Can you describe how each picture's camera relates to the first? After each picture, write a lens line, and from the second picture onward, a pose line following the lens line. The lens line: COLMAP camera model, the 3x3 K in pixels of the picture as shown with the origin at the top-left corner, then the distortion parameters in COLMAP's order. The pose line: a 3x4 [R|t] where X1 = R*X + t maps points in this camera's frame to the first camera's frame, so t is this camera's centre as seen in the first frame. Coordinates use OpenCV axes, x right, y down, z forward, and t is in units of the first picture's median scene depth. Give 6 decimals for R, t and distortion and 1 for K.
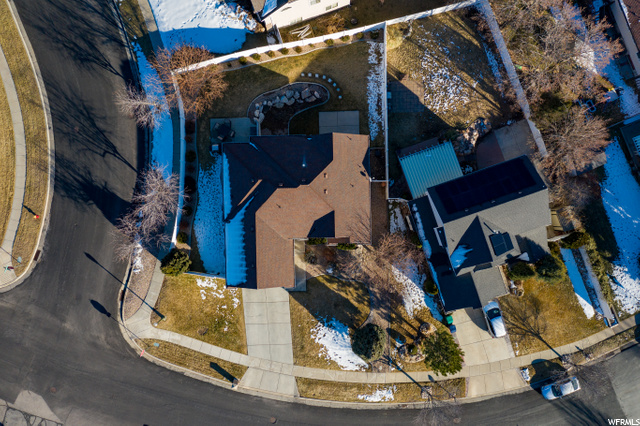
lens RADIAL K [[548.1, 0, 311.9], [0, 548.1, 212.4], [0, 0, 1]] dist [-0.012666, -0.000655]
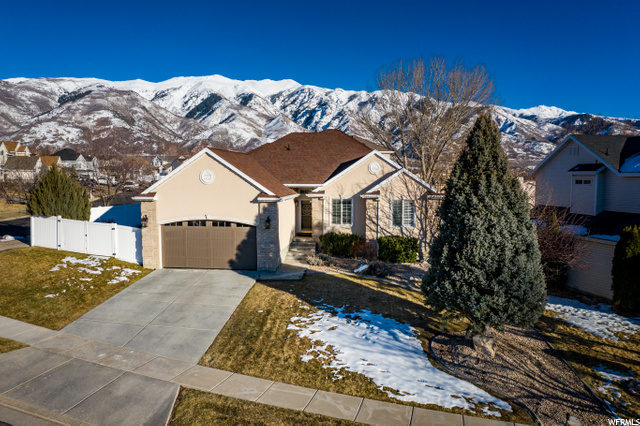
lens RADIAL K [[504.5, 0, 319.6], [0, 504.5, 204.5], [0, 0, 1]] dist [-0.009621, -0.004323]
pose [[0.989944, 0.020242, -0.140004, 0.053458], [-0.140844, 0.048790, -0.988829, 0.497136], [-0.013185, 0.998604, 0.051150, 0.919050]]
